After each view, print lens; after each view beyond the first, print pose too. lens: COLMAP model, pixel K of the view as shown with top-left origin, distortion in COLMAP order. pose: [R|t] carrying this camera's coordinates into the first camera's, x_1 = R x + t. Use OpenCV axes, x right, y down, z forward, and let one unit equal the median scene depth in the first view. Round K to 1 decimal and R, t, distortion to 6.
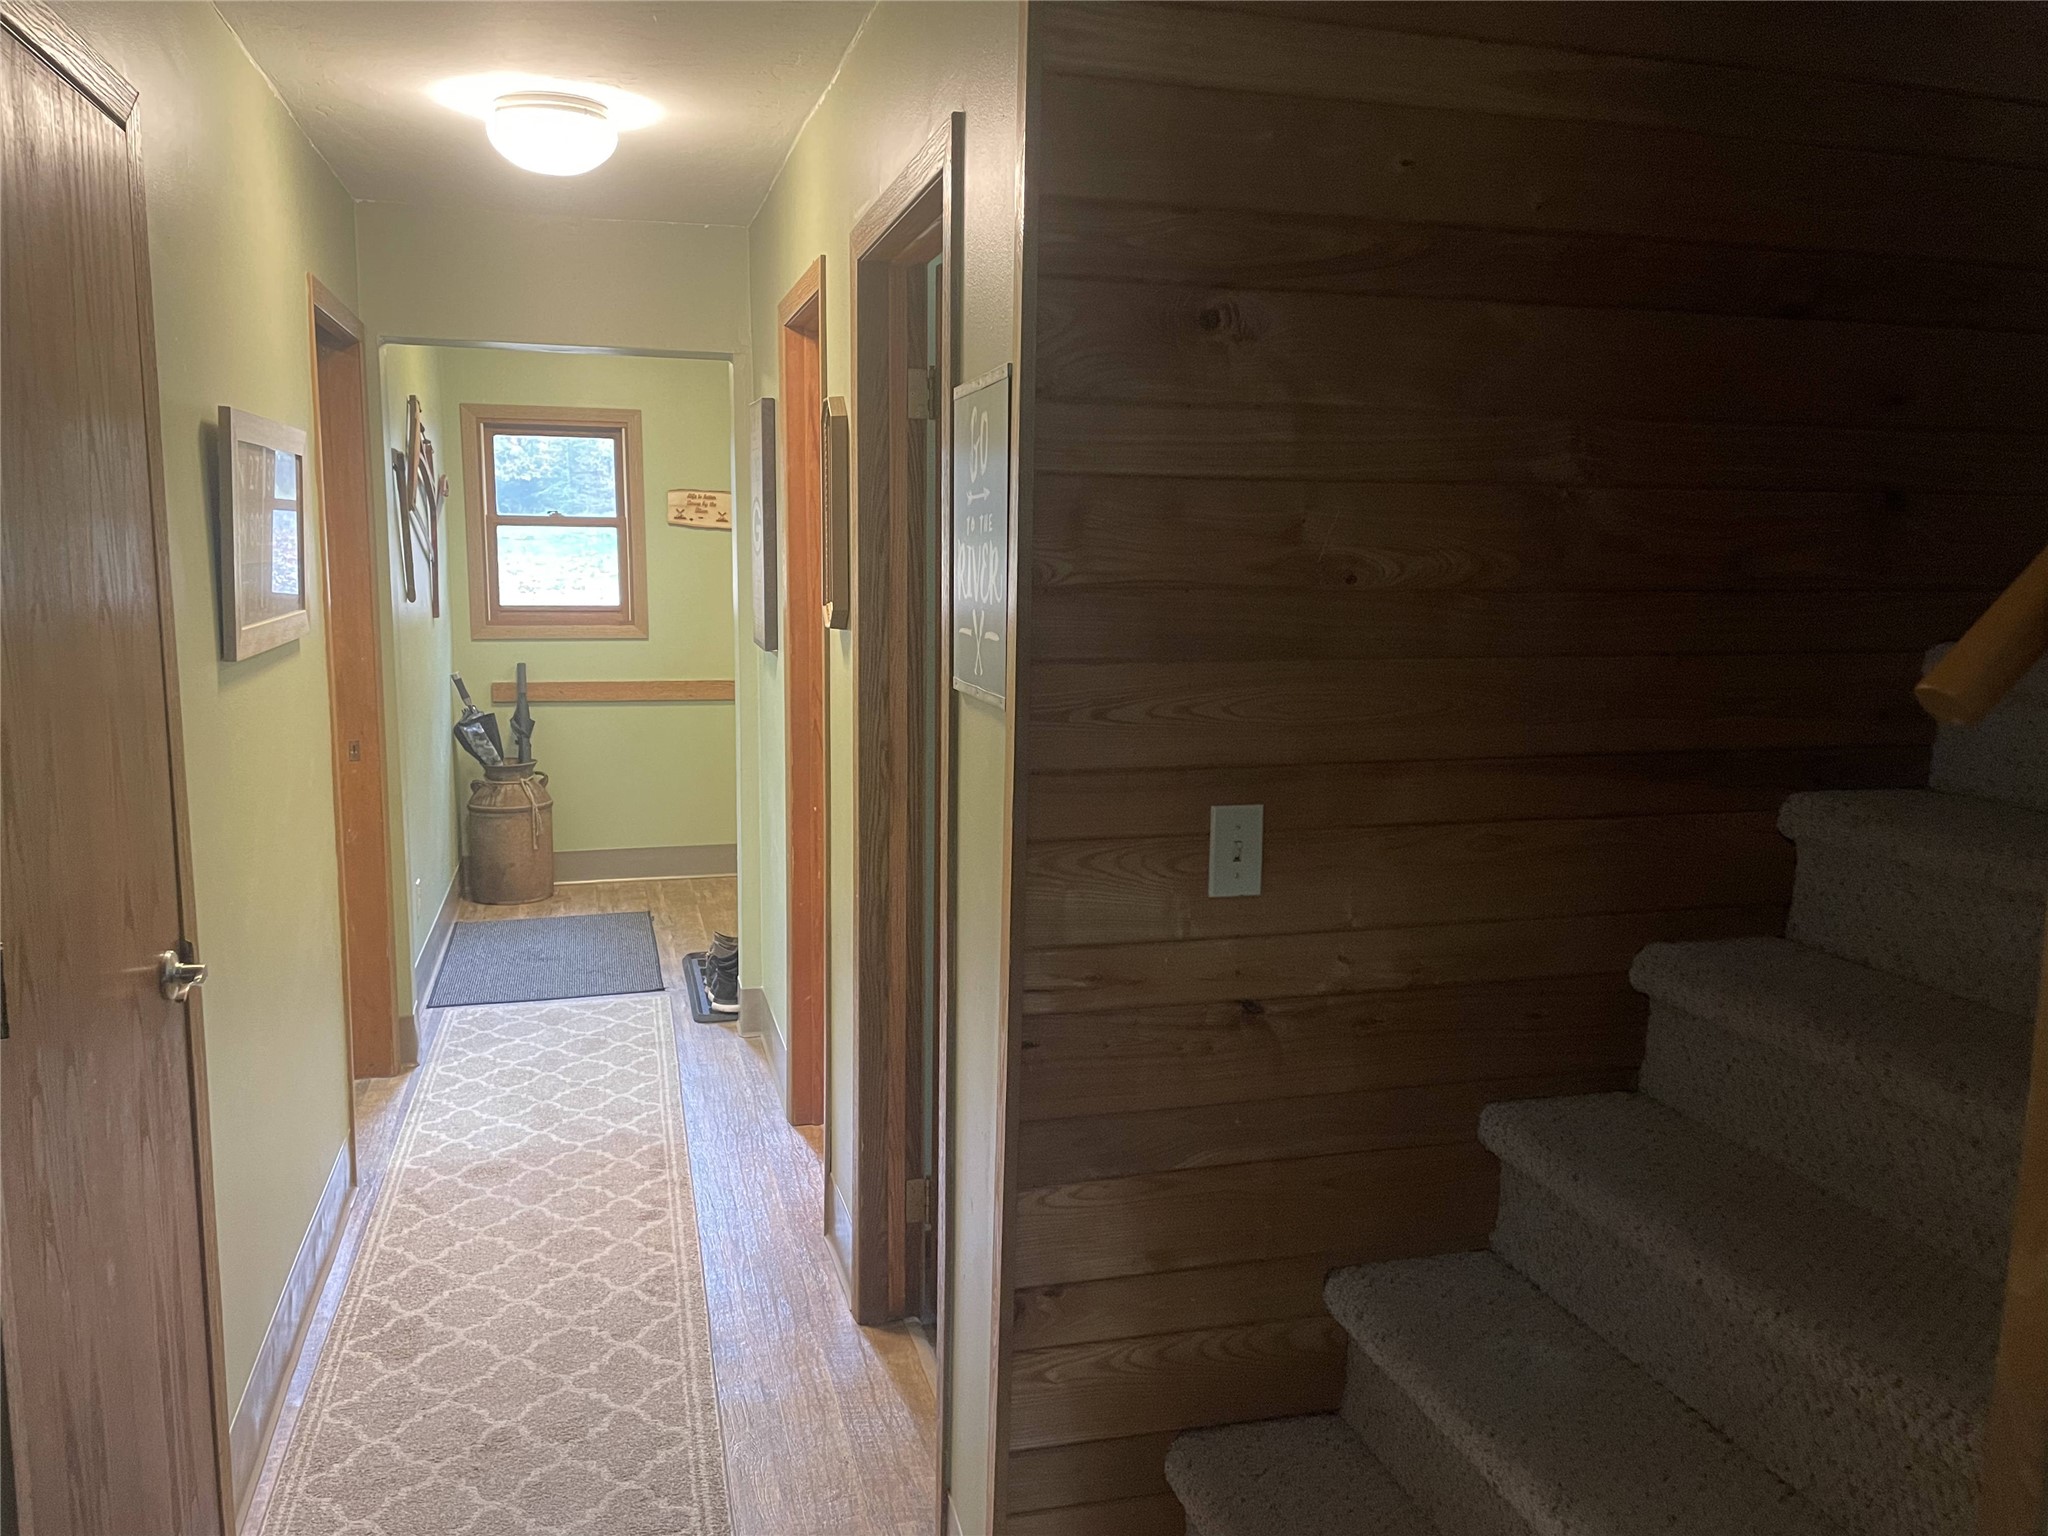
lens RADIAL K [[1535.5, 0, 1027.0], [0, 1535.5, 755.0], [0, 0, 1]] dist [0.092544, -0.114794]
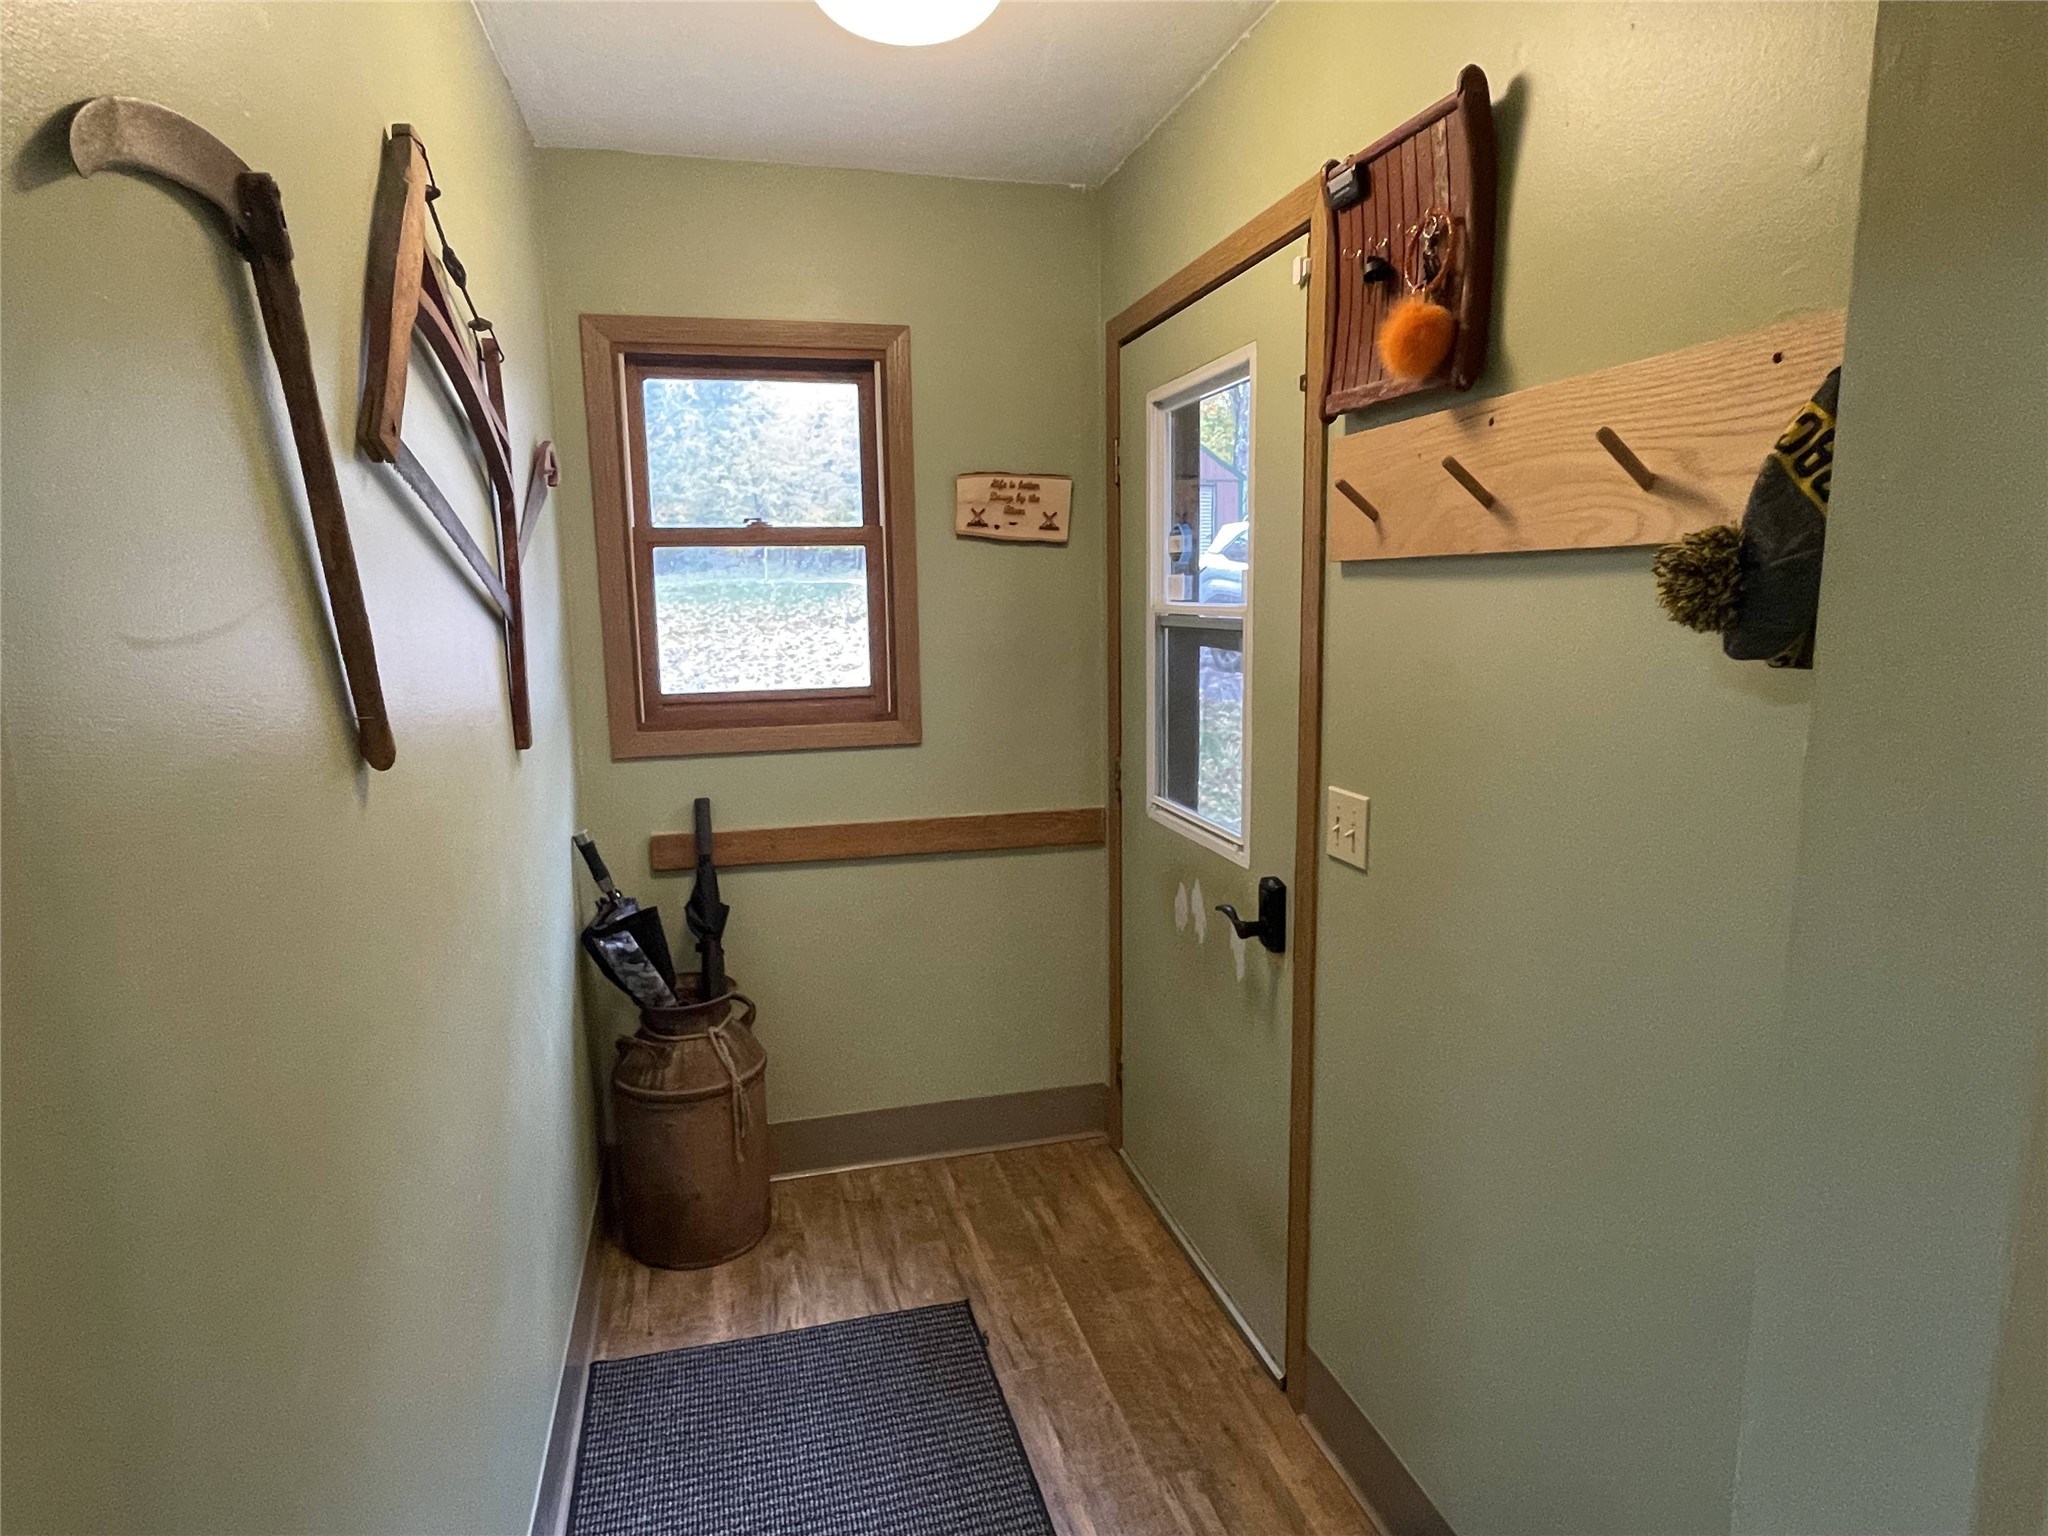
lens RADIAL K [[1149.3, 0, 1008.6], [0, 1149.3, 768.1], [0, 0, 1]] dist [-0.005174, 0.000749]
pose [[0.999444, -0.018705, -0.027591, -0.208221], [0.019347, 0.999544, 0.023189, -0.077674], [0.027145, -0.023710, 0.999350, 0.602389]]
